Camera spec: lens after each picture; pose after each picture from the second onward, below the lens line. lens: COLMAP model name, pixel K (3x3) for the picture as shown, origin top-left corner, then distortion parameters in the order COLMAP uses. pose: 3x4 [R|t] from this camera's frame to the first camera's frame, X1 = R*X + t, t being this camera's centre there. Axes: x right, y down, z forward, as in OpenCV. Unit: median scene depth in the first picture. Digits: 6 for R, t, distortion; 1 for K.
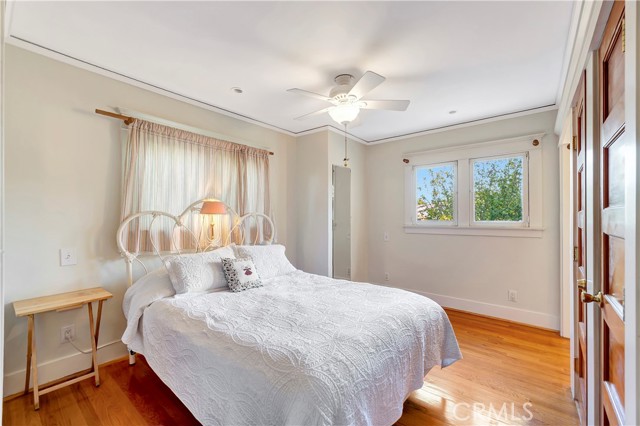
lens RADIAL K [[268.4, 0, 323.0], [0, 268.4, 216.4], [0, 0, 1]] dist [0.001522, 0.000338]
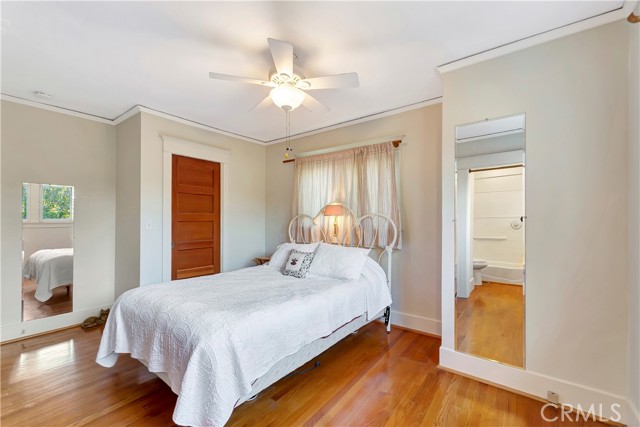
lens RADIAL K [[271.1, 0, 318.2], [0, 271.1, 218.5], [0, 0, 1]] dist [0.000938, 0.000094]
pose [[0.031831, -0.005918, -0.999476, 0.810496], [0.009141, 0.999942, -0.005630, 0.011525], [0.999451, -0.008957, 0.031883, 0.902666]]
